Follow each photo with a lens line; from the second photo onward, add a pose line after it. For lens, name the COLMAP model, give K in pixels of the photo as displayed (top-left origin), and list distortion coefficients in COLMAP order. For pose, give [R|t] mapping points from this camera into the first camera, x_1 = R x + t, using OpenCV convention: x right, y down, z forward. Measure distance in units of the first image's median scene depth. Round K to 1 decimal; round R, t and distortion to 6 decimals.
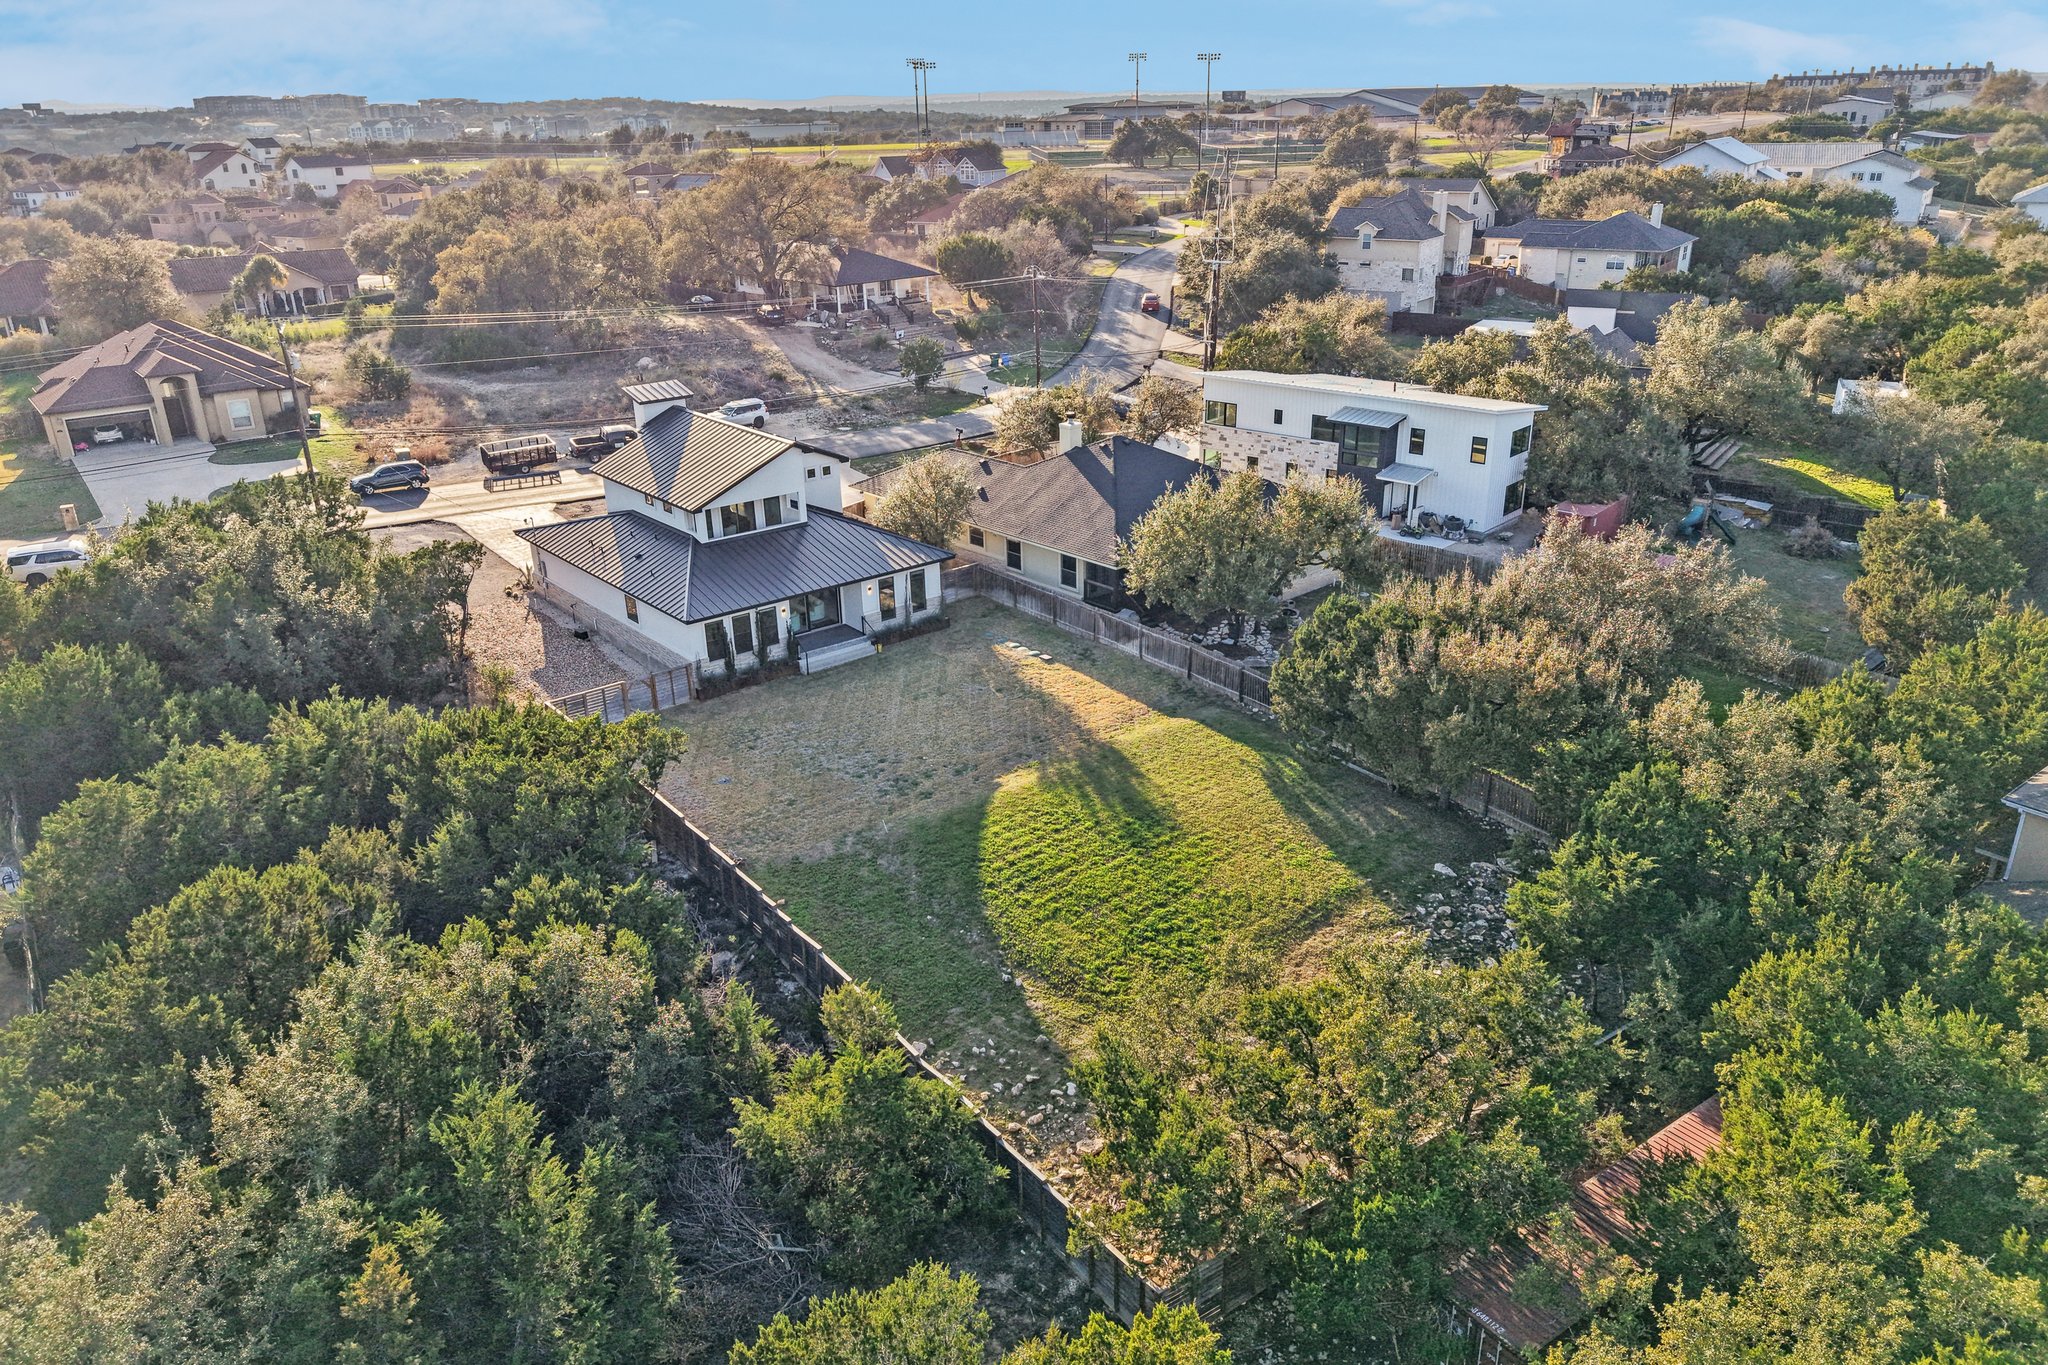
lens RADIAL K [[1432.3, 0, 1022.8], [0, 1432.3, 709.1], [0, 0, 1]] dist [0.041550, -0.047458]
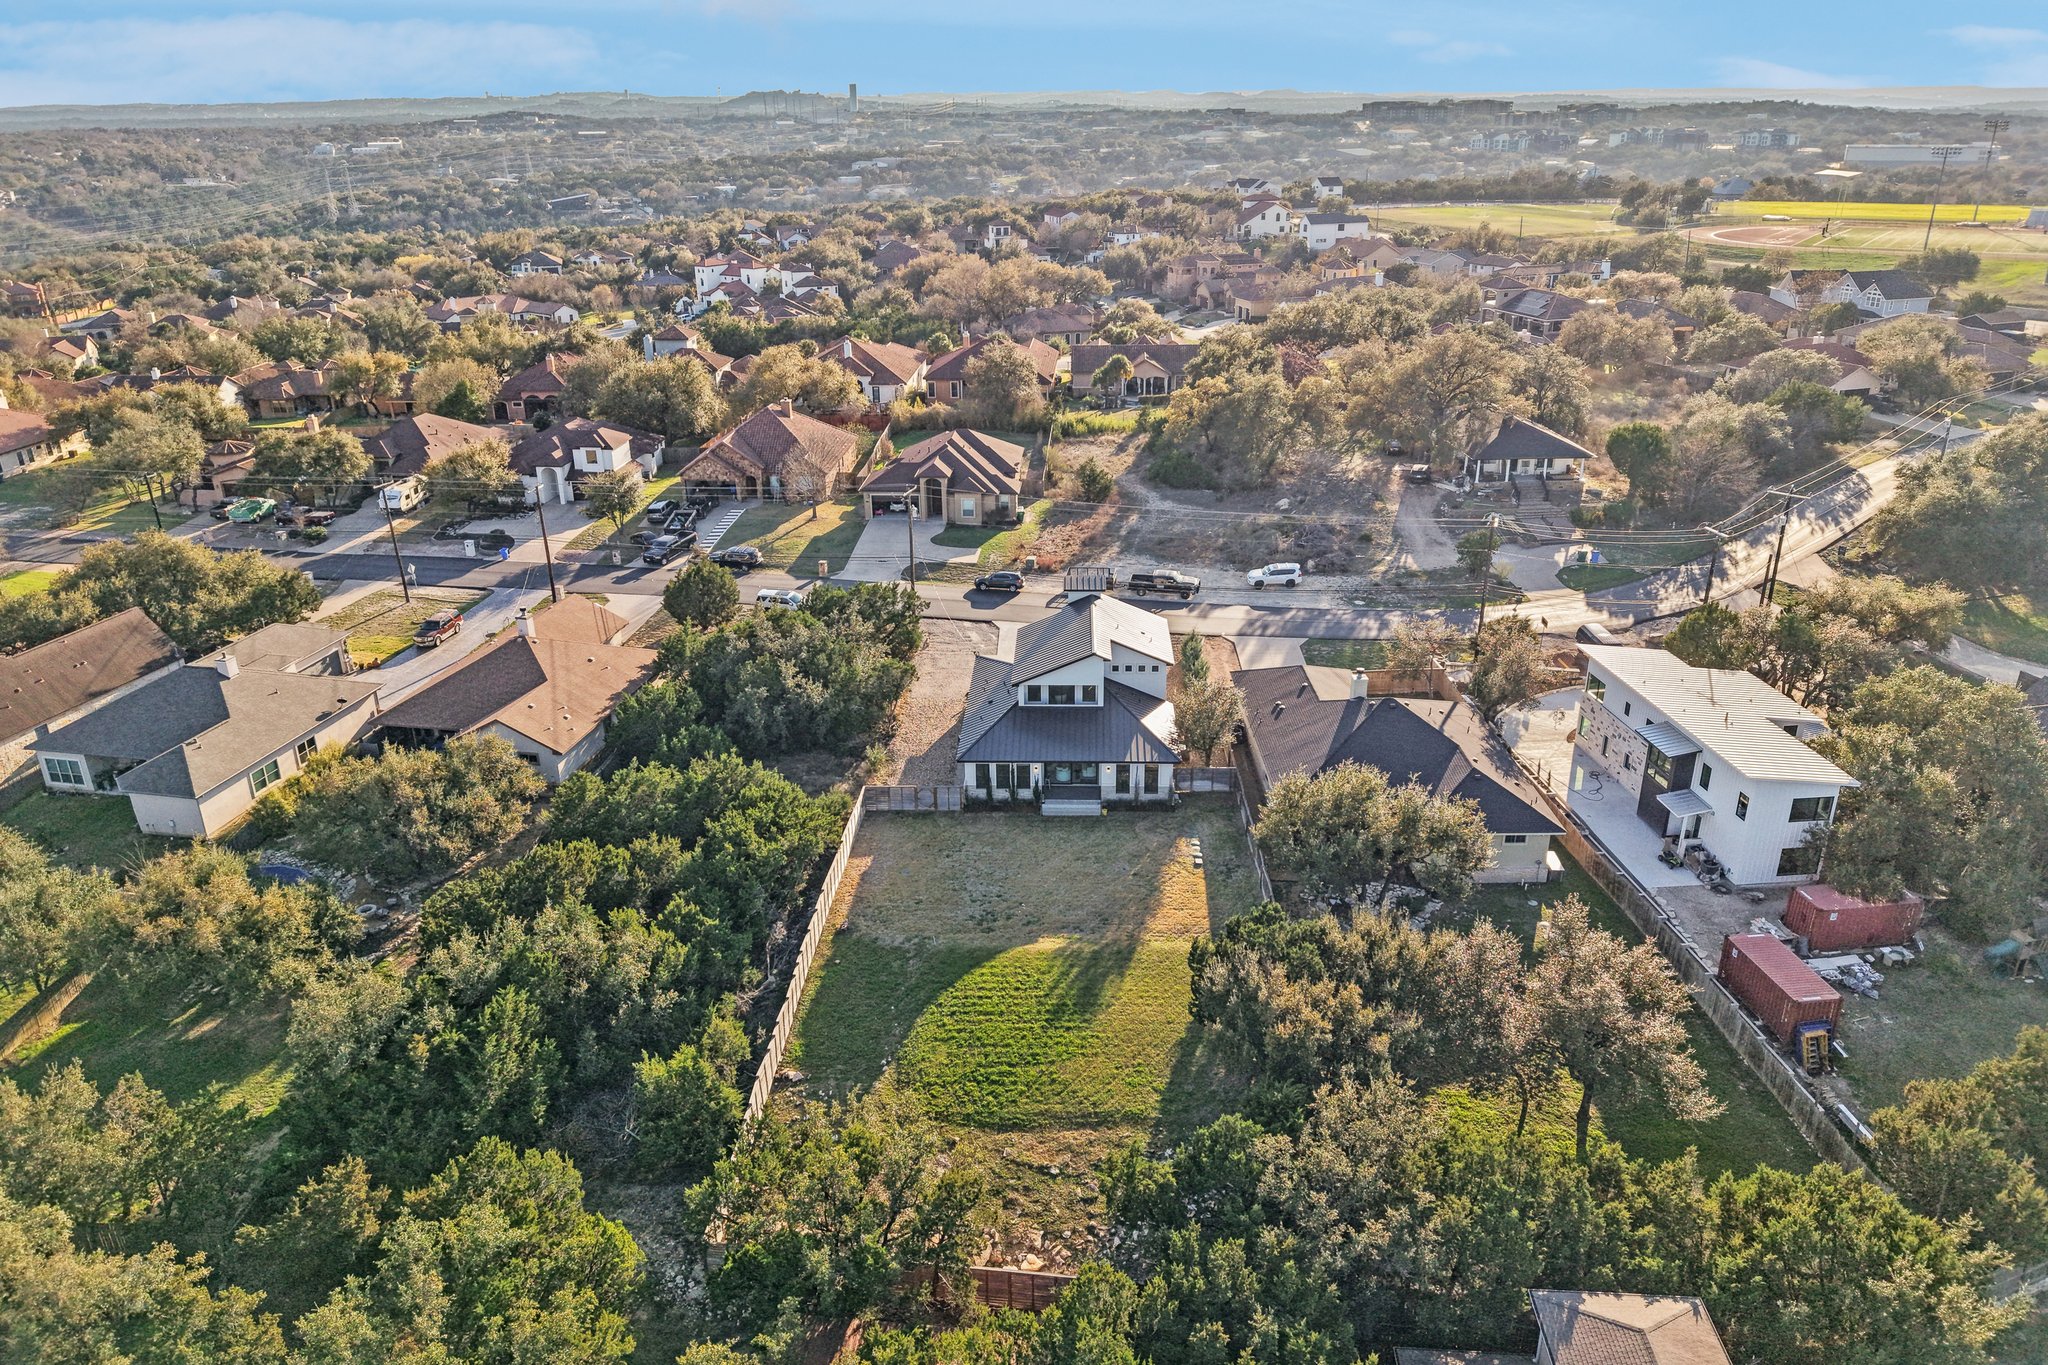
lens RADIAL K [[1416.0, 0, 1024.0], [0, 1416.0, 682.5], [0, 0, 1]] dist [0.052488, -0.071755]
pose [[0.745467, 0.261082, -0.613282, 0.644434], [-0.262403, 0.960748, 0.090043, -0.267689], [0.612718, 0.093803, 0.784715, -0.117130]]
